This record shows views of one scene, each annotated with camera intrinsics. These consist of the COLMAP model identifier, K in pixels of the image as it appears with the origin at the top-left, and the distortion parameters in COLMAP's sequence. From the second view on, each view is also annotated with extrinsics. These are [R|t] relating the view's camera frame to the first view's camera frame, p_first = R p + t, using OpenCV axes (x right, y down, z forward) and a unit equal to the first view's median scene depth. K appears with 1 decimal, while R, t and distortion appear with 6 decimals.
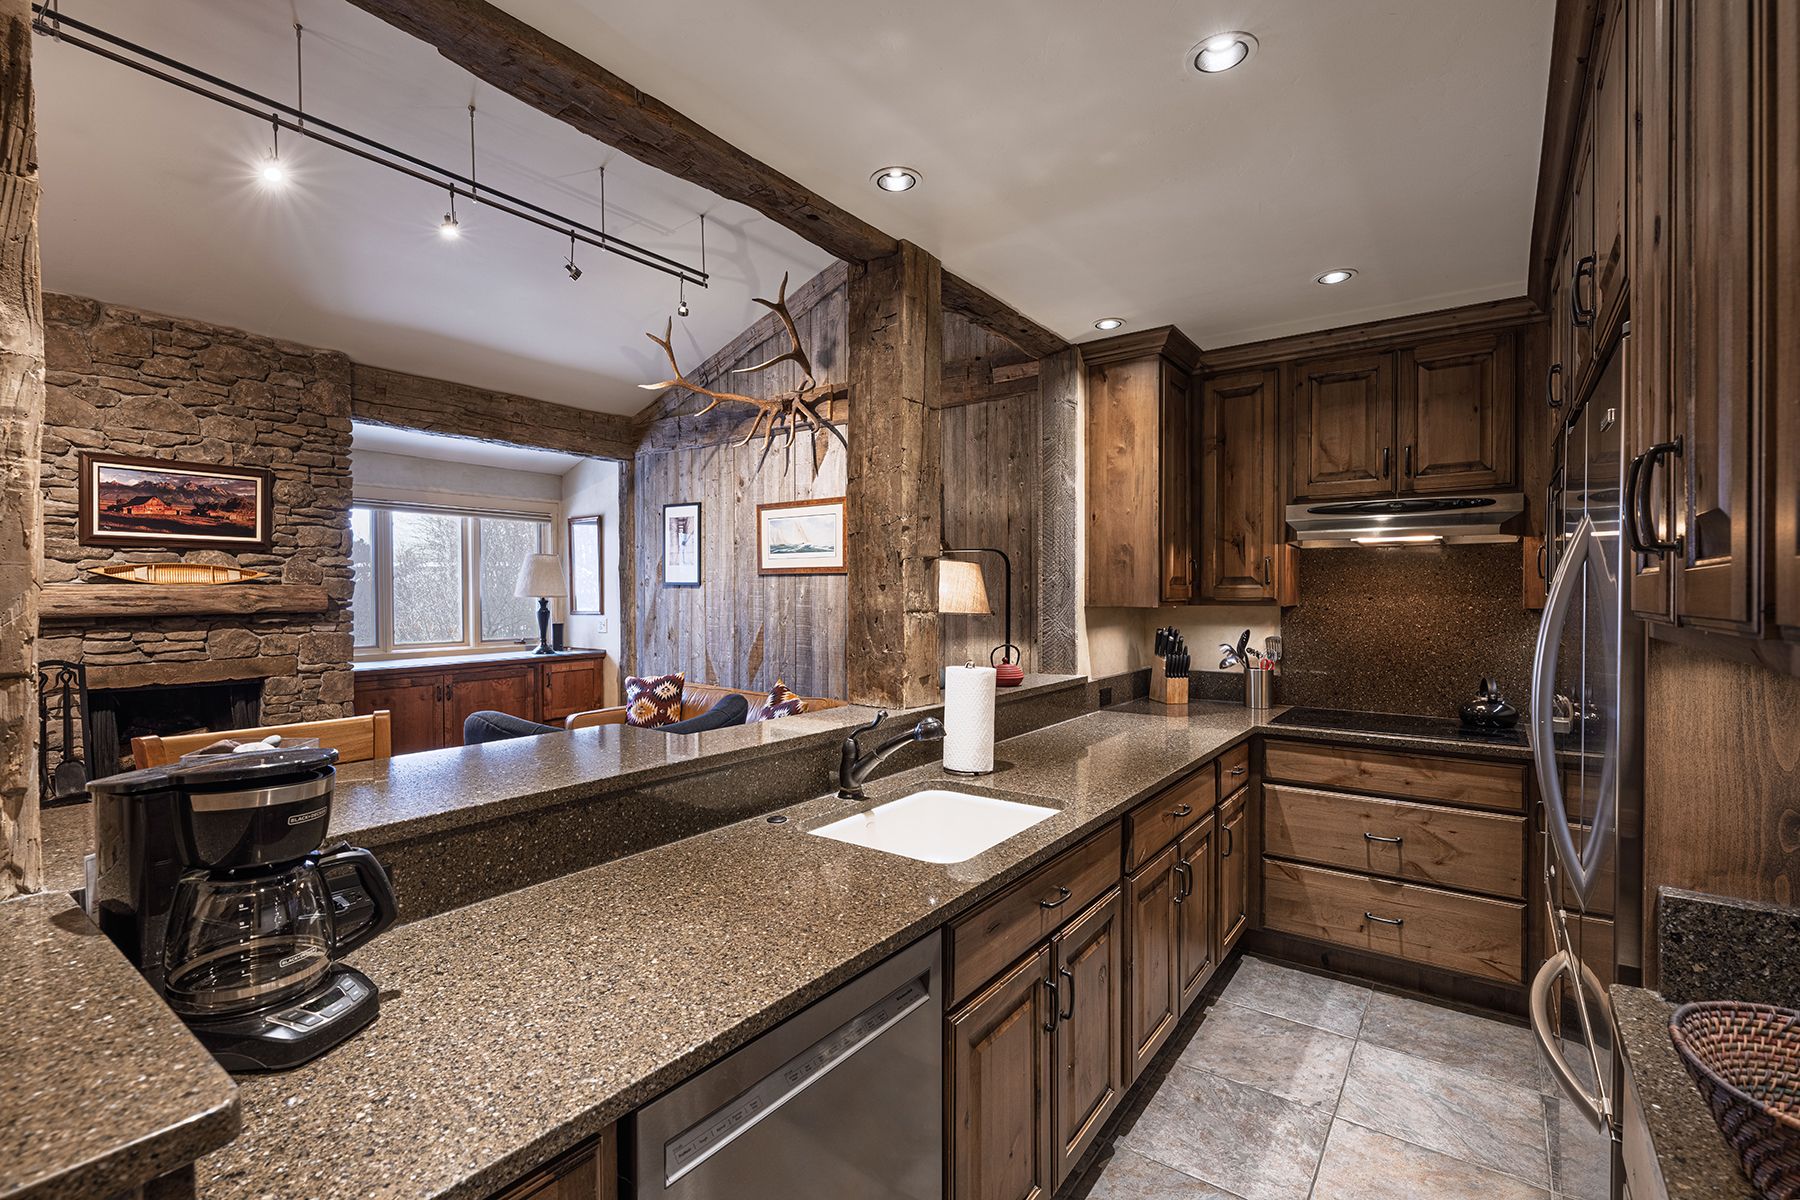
lens RADIAL K [[821.6, 0, 901.0], [0, 821.6, 599.6], [0, 0, 1]] dist [-0.004015, -0.000448]
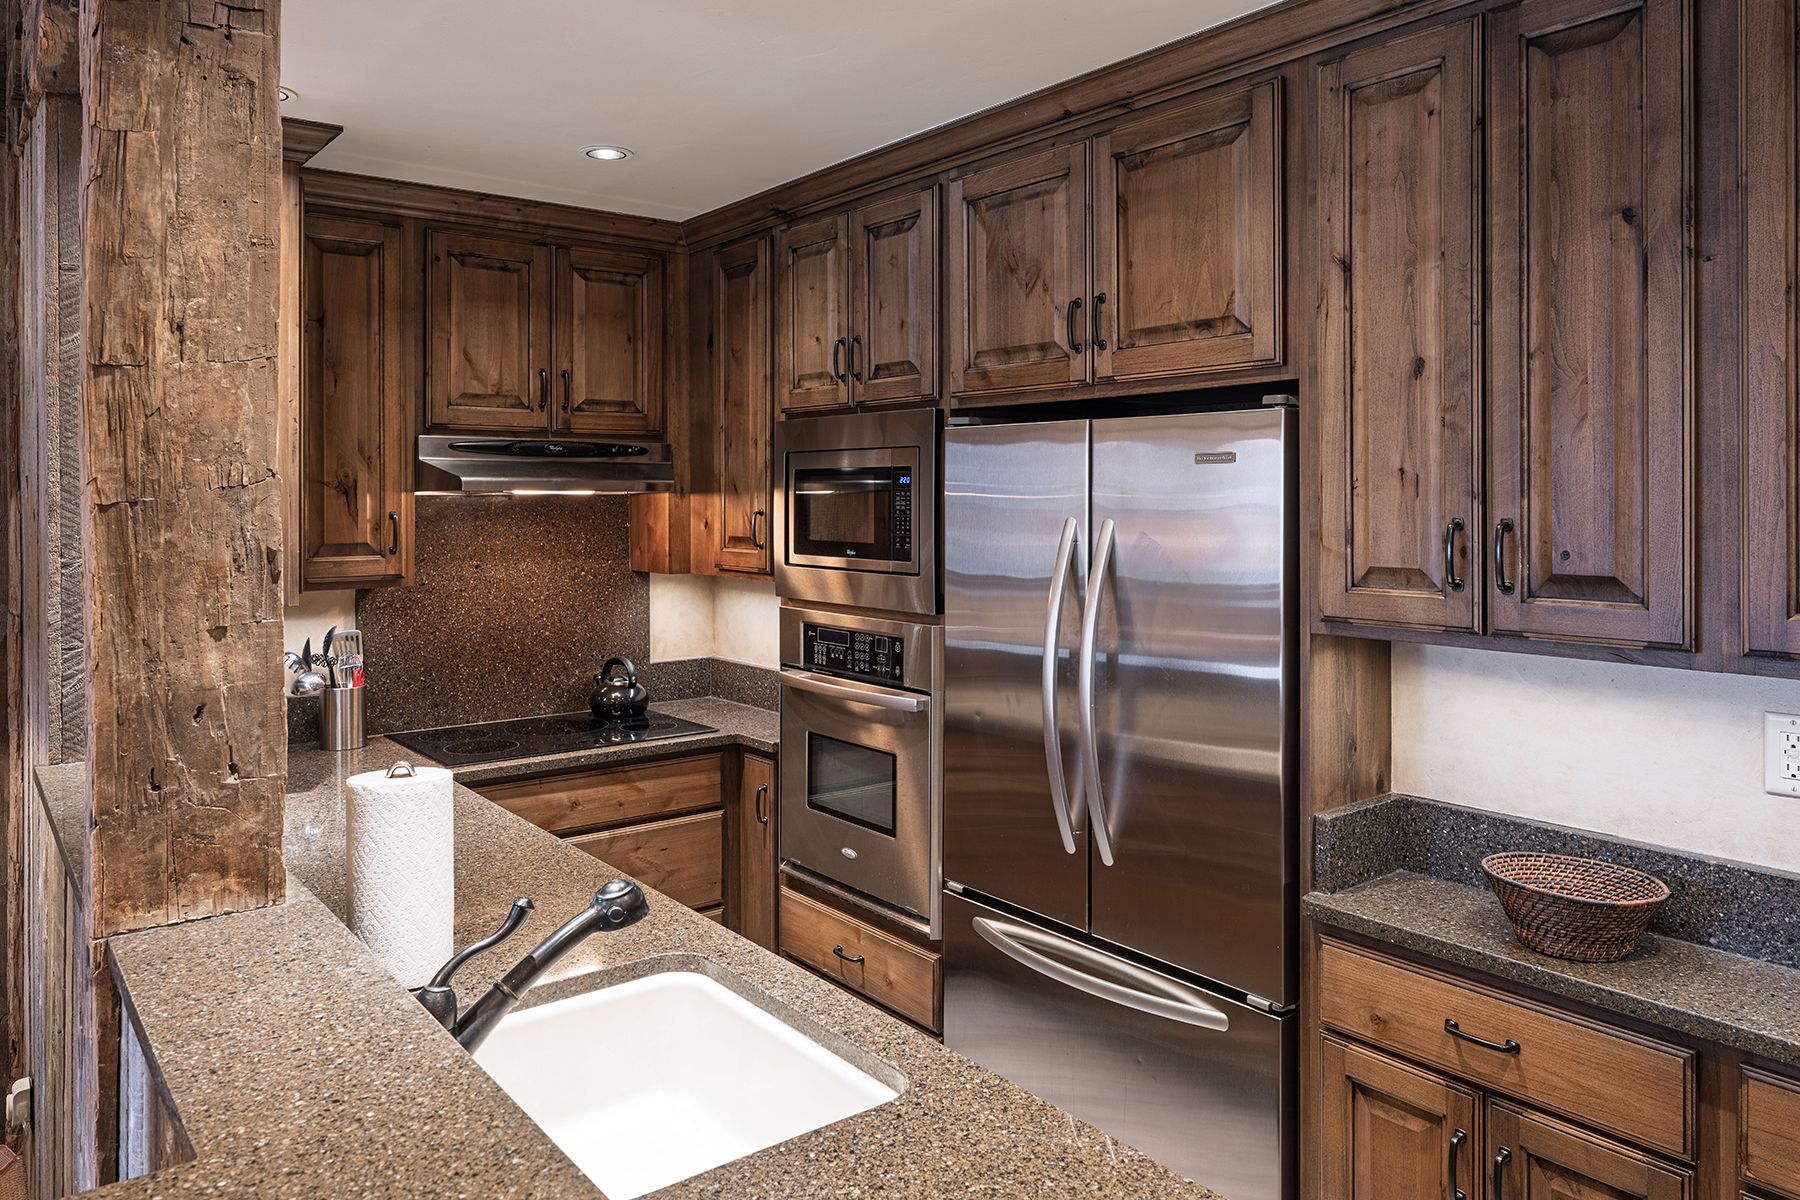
lens RADIAL K [[1232.2, 0, 926.5], [0, 1232.2, 499.3], [0, 0, 1]] dist [0.007062, -0.000471]
pose [[0.260550, 0.000143, 0.965460, -0.413330], [0.008043, 0.999965, -0.002319, -0.060177], [-0.965427, 0.008370, 0.260539, 0.360445]]
